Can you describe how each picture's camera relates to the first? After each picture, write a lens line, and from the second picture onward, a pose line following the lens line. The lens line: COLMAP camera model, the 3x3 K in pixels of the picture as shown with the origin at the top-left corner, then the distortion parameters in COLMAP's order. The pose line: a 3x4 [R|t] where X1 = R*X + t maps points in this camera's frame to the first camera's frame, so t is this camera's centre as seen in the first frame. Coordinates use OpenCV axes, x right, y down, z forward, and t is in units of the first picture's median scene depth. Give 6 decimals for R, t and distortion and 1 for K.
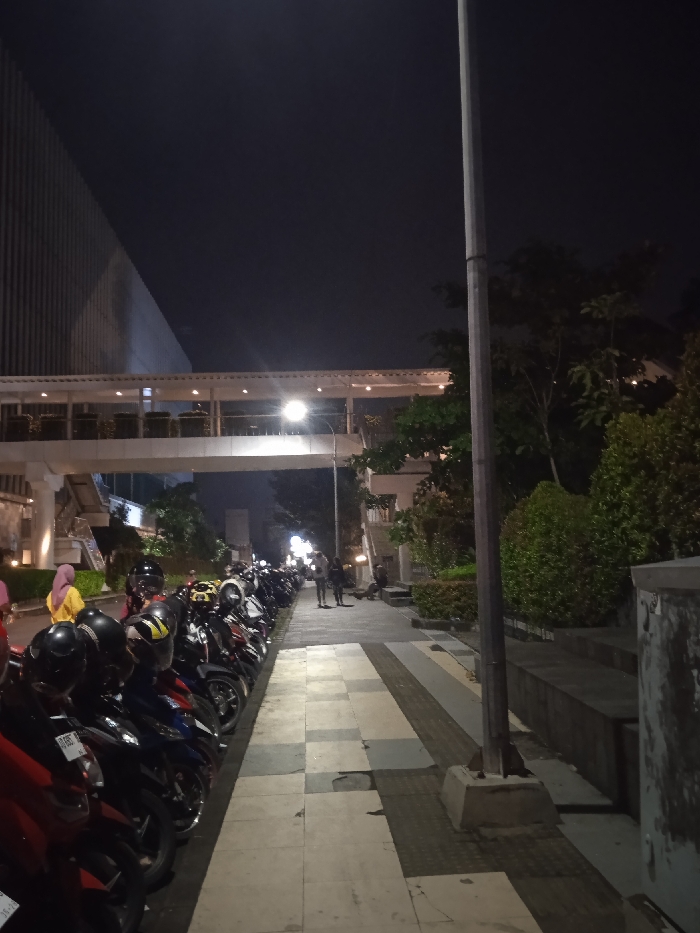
lens RADIAL K [[775.6, 0, 345.7], [0, 775.6, 464.1], [0, 0, 1]] dist [0.047762, -0.078517]
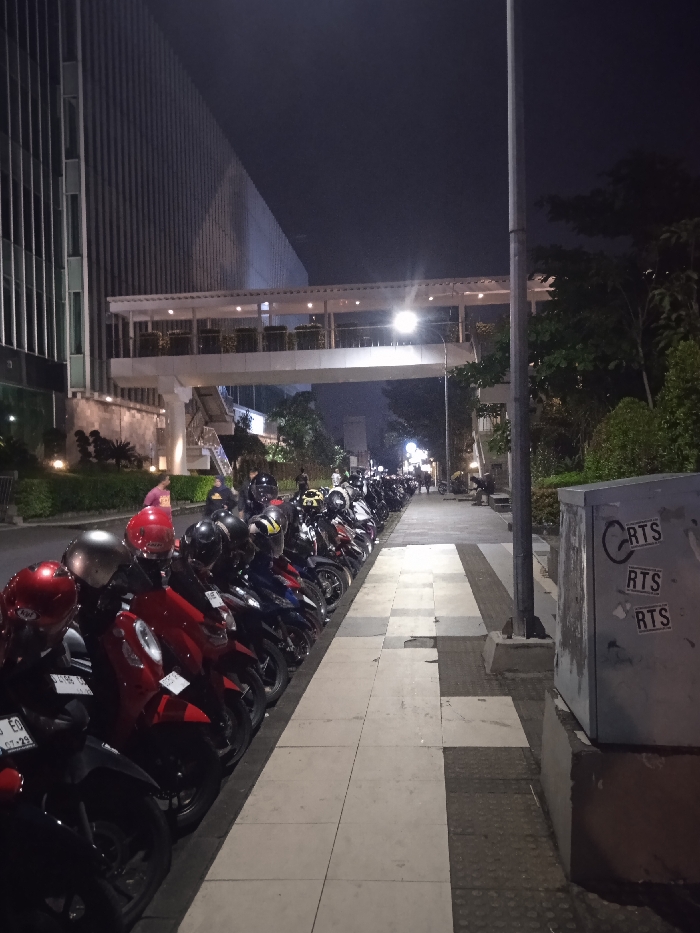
lens RADIAL K [[771.8, 0, 350.0], [0, 771.8, 466.5], [0, 0, 1]] dist [0.056252, -0.080545]
pose [[0.989378, 0.001628, -0.145359, 0.040489], [0.016396, 0.992306, 0.122716, -0.024434], [0.144440, -0.123796, 0.981739, -0.129554]]
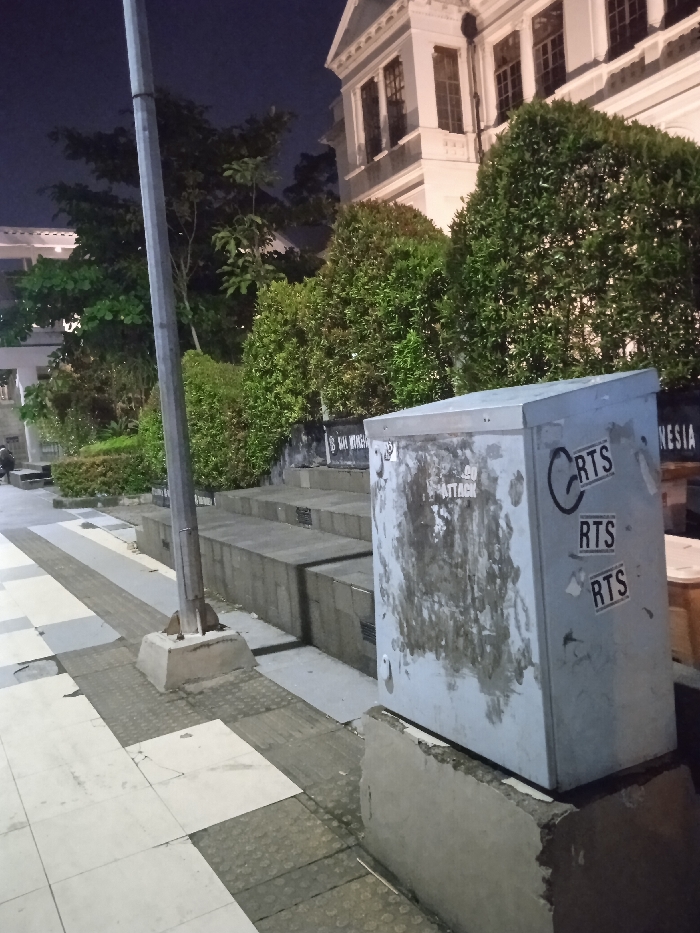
lens RADIAL K [[770.5, 0, 346.7], [0, 770.5, 466.5], [0, 0, 1]] dist [0.049503, -0.059827]
pose [[0.889867, -0.083741, 0.448470, -0.028953], [0.007837, 0.985670, 0.168501, 0.003971], [-0.456154, -0.146429, 0.877771, 0.018472]]
